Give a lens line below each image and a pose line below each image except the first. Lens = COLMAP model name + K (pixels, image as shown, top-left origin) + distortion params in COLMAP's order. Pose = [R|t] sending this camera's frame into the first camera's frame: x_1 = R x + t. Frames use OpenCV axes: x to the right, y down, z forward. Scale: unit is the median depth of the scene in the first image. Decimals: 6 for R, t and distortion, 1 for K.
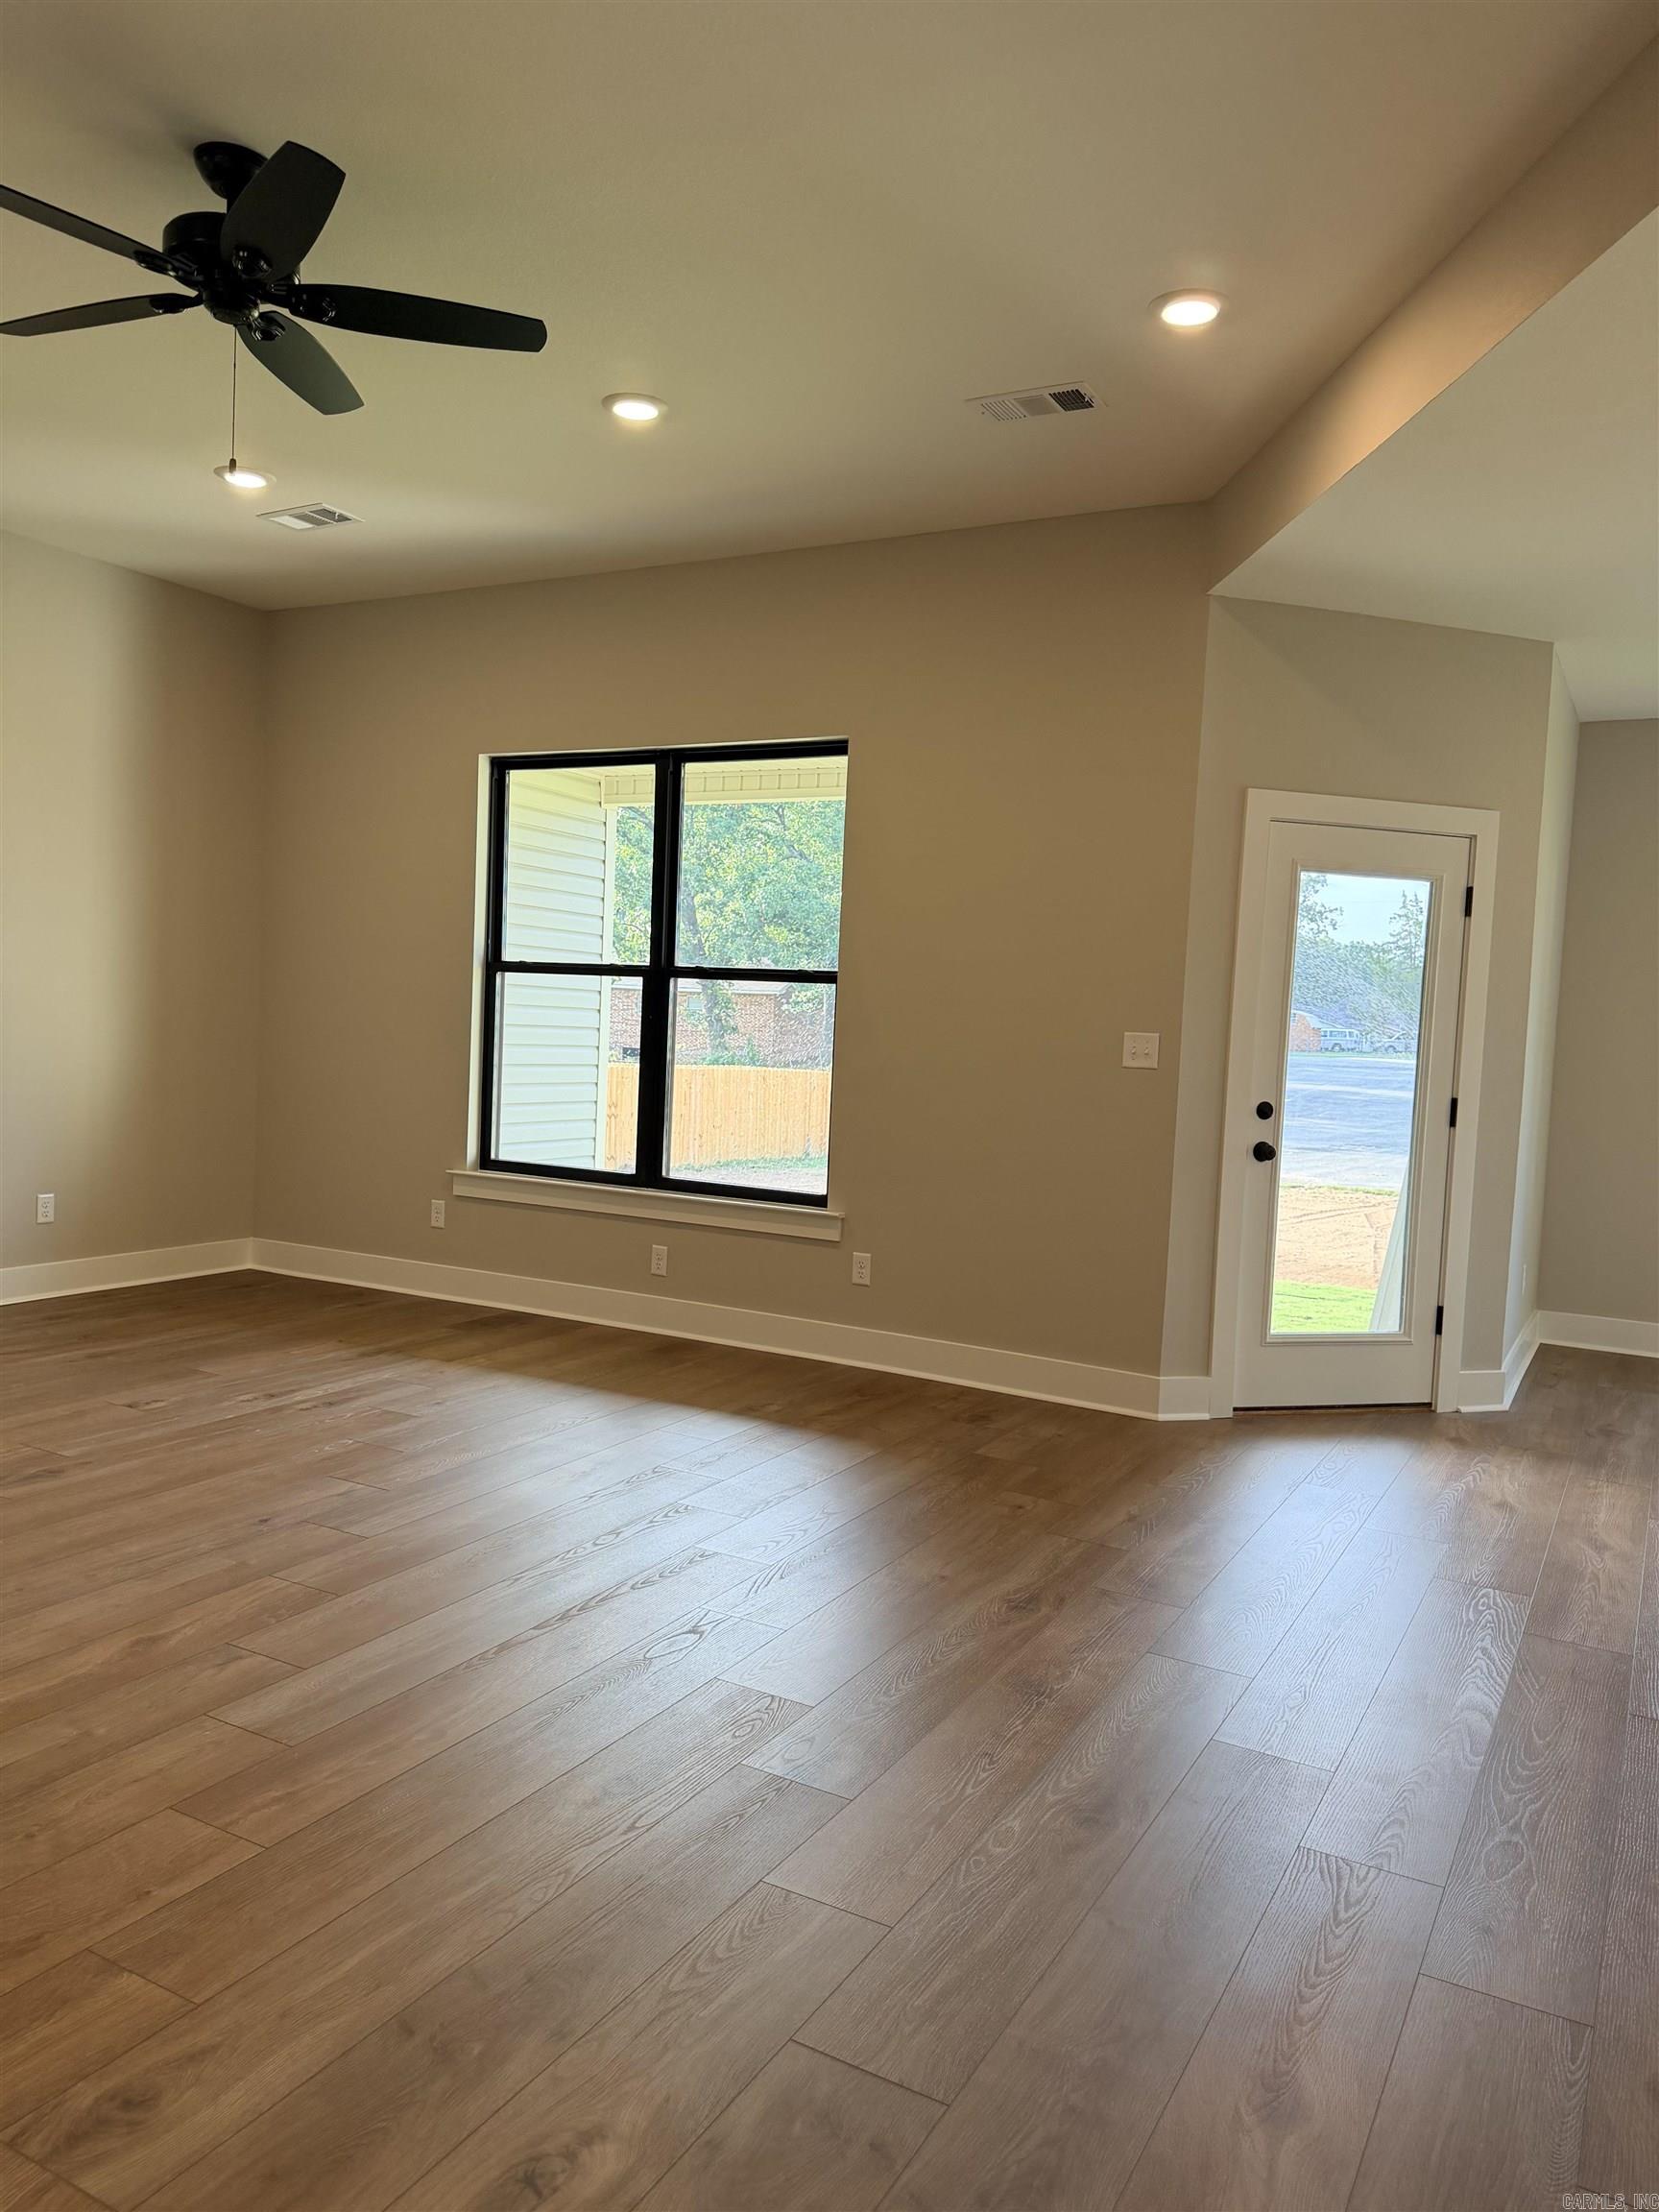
lens RADIAL K [[1556.2, 0, 836.7], [0, 1556.2, 1110.1], [0, 0, 1]] dist [0.099799, -0.095117]
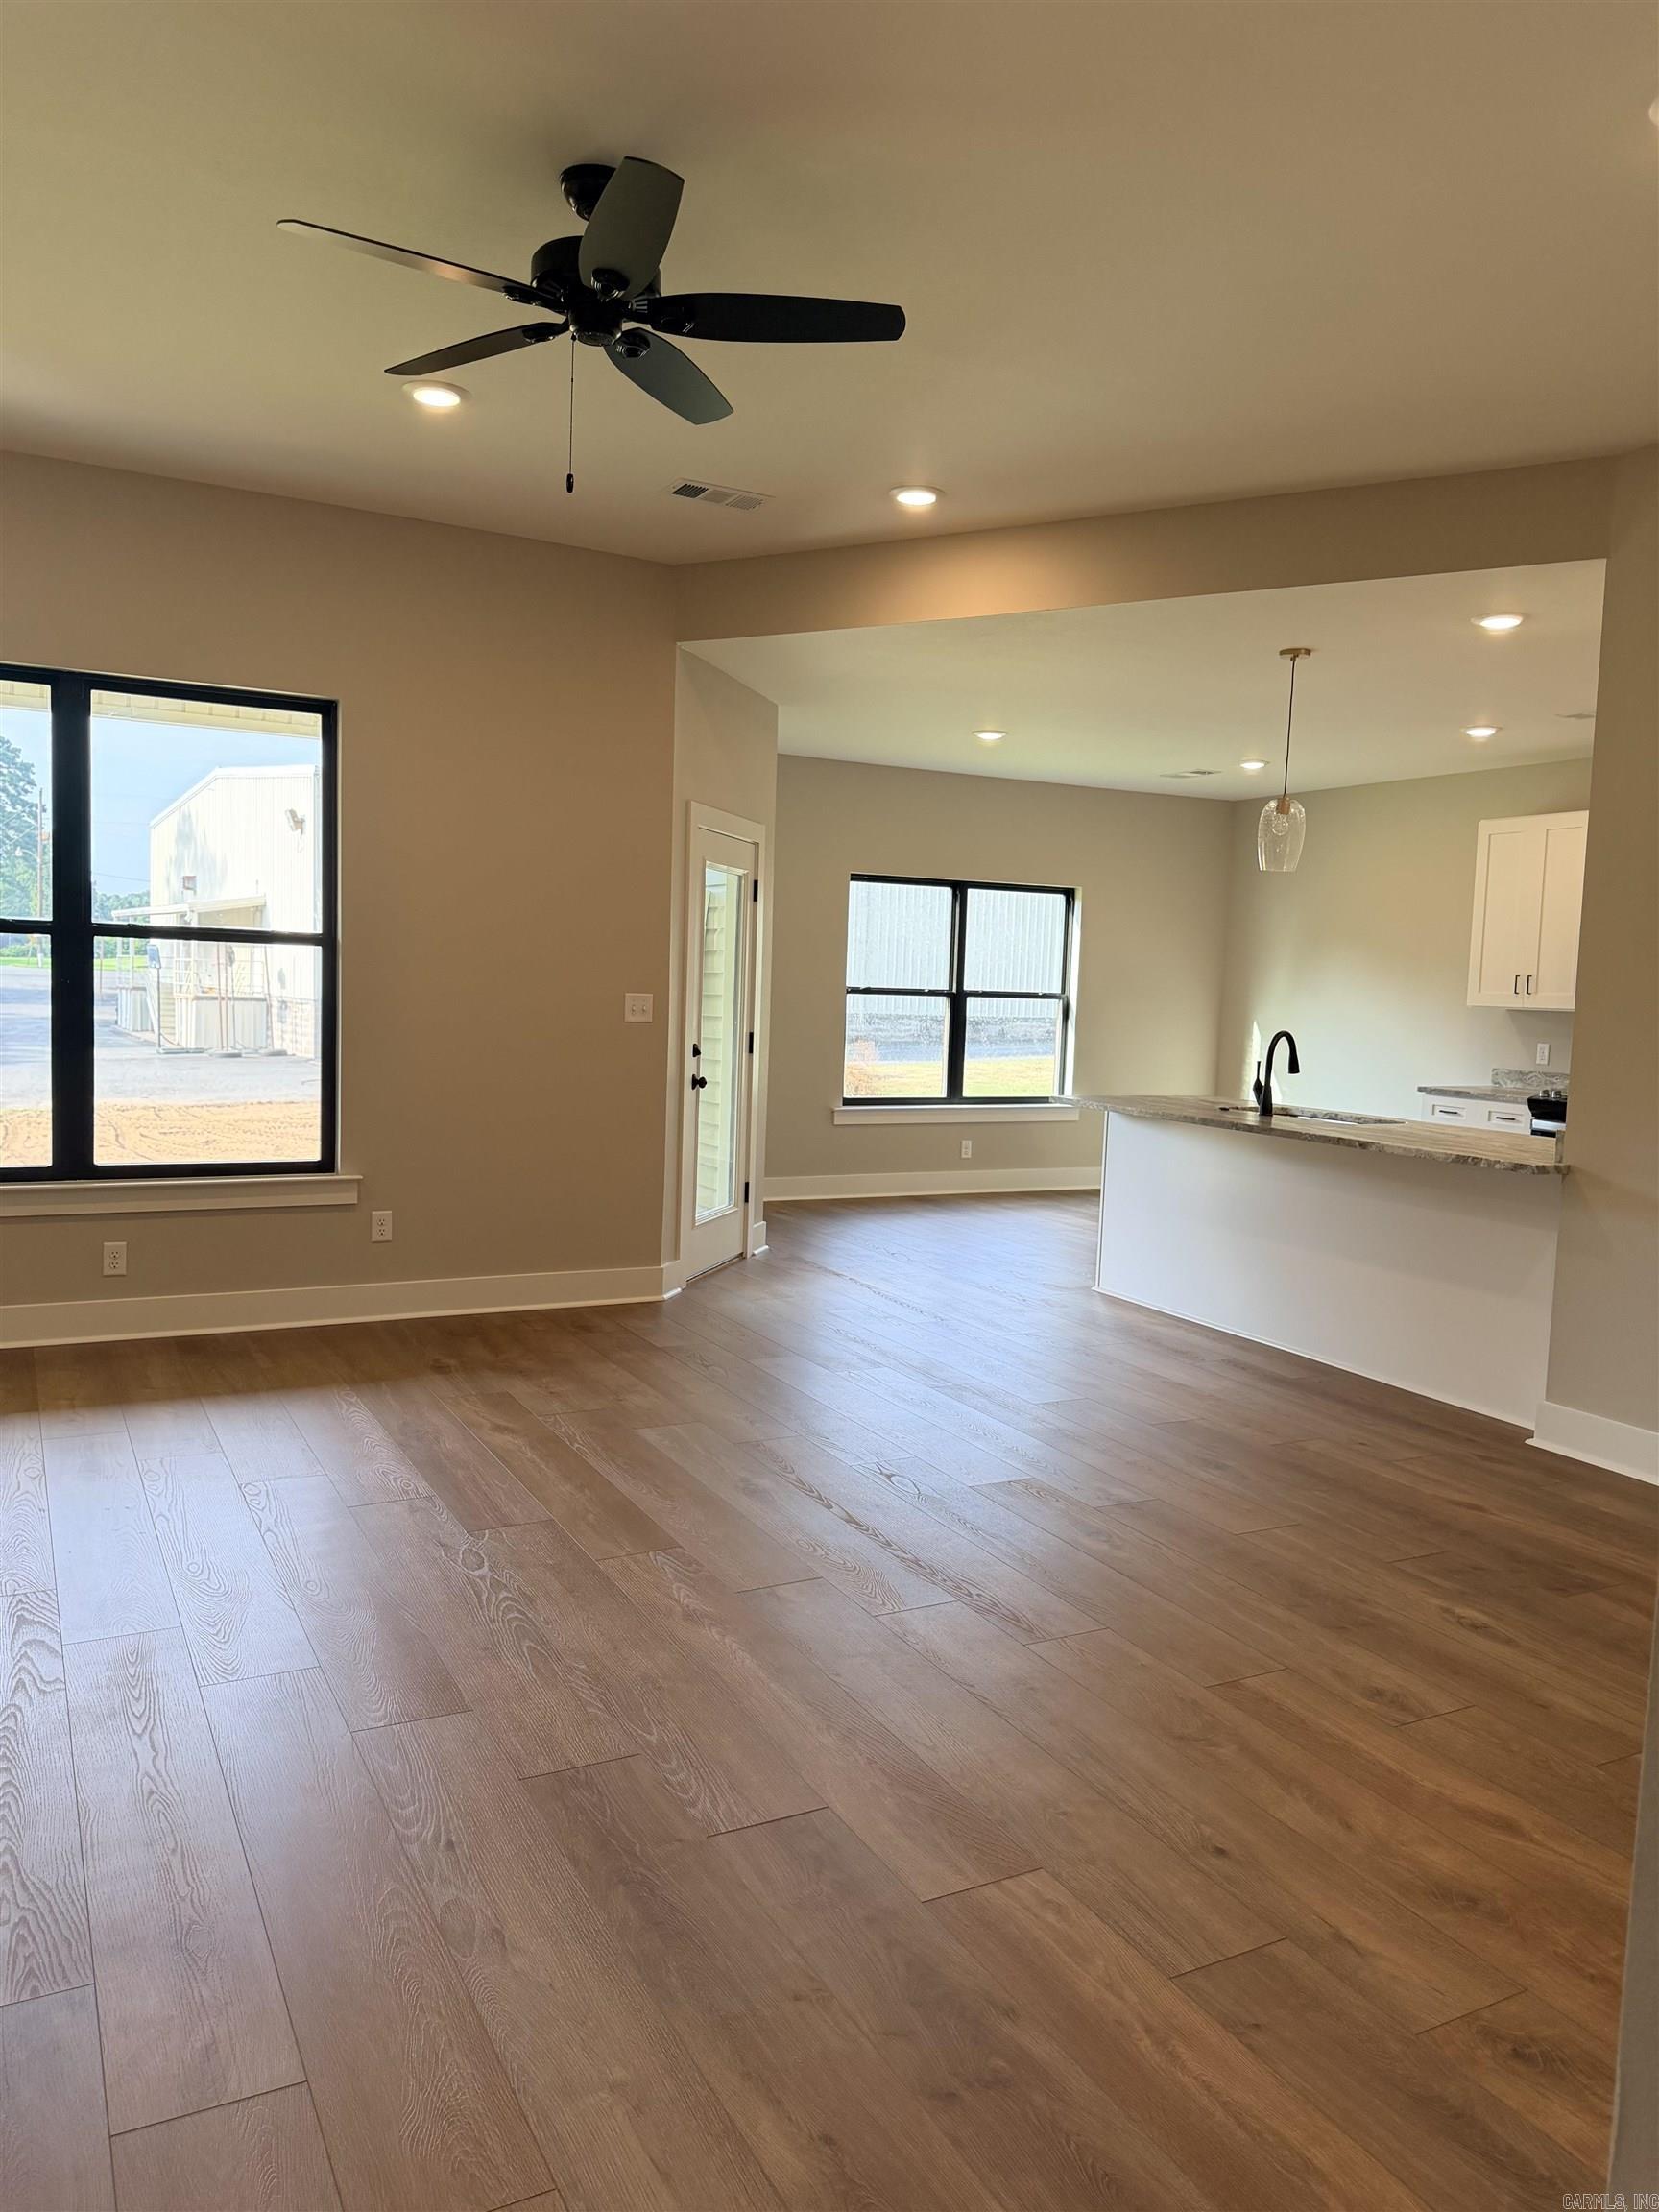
lens RADIAL K [[1556.2, 0, 836.7], [0, 1556.2, 1110.1], [0, 0, 1]] dist [0.099799, -0.095117]
pose [[0.549664, -0.097214, 0.829710, -0.769877], [0.038645, 0.995102, 0.090990, -0.066035], [-0.834491, -0.017950, 0.550728, 0.201128]]
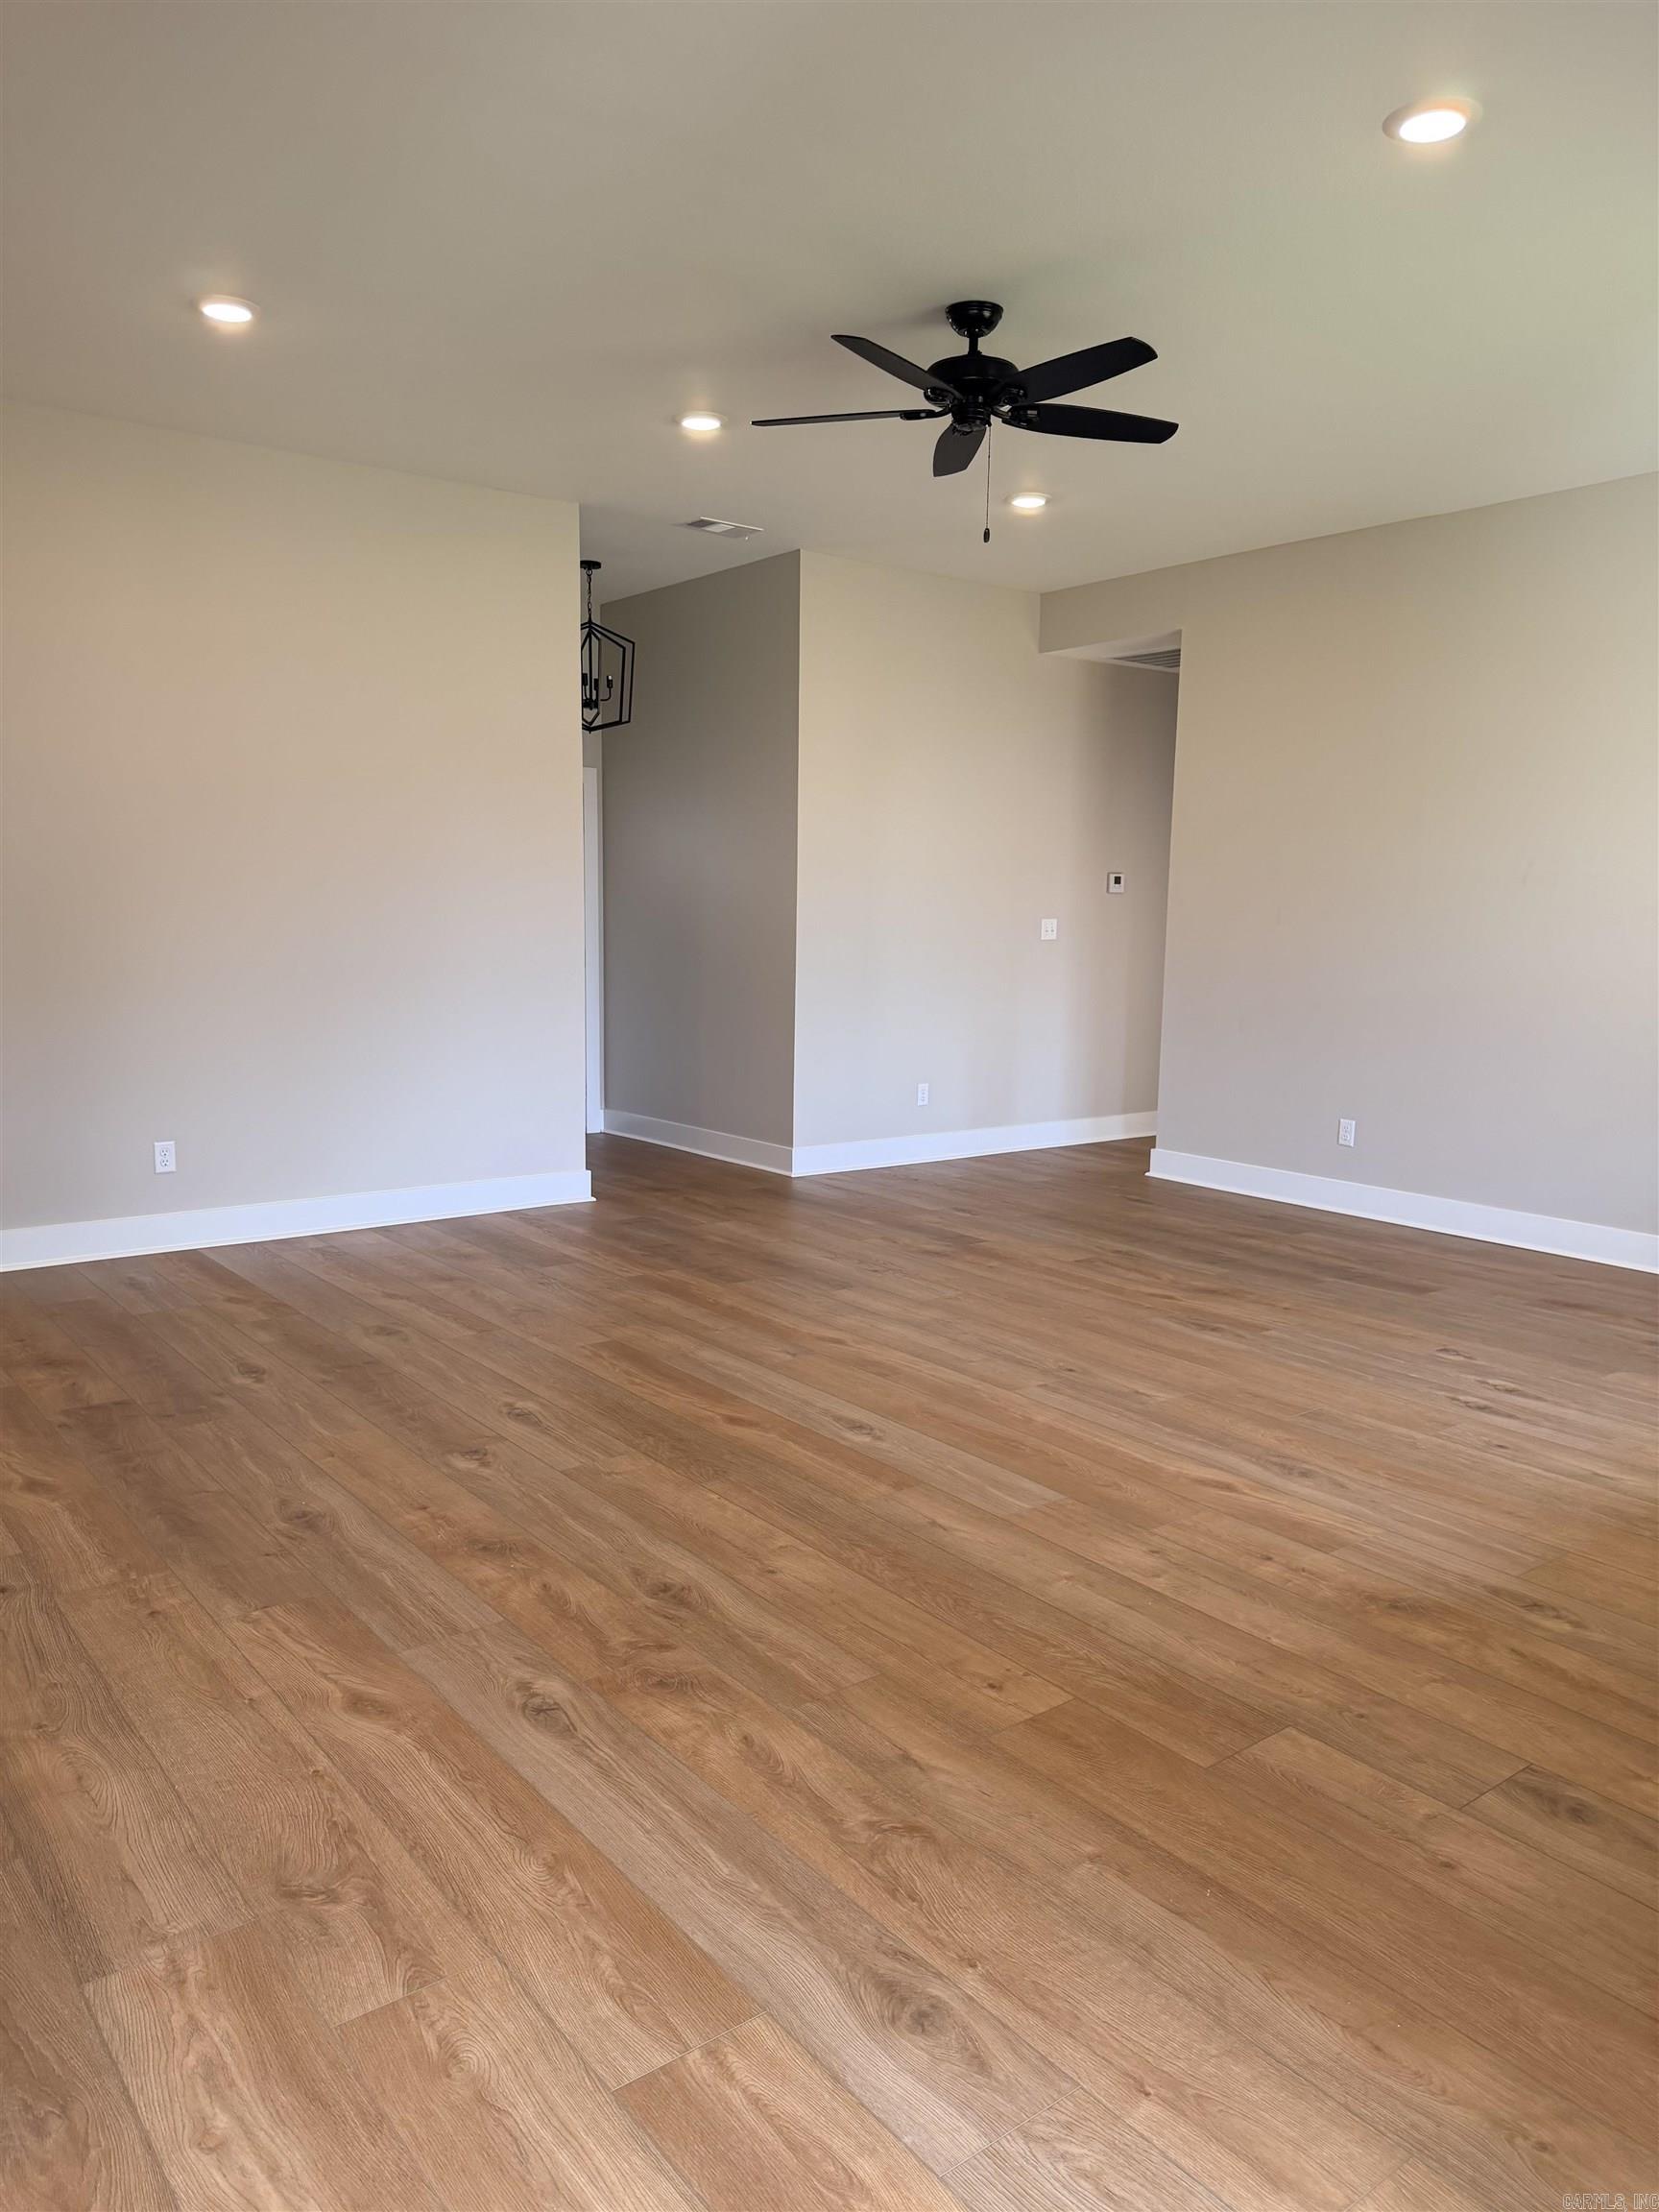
lens RADIAL K [[1556.2, 0, 836.7], [0, 1556.2, 1110.1], [0, 0, 1]] dist [0.099799, -0.095117]
pose [[-0.392229, 0.069006, -0.917276, 0.610891], [-0.091003, 0.989379, 0.113343, -0.045760], [0.915355, 0.127931, -0.381784, 0.966814]]
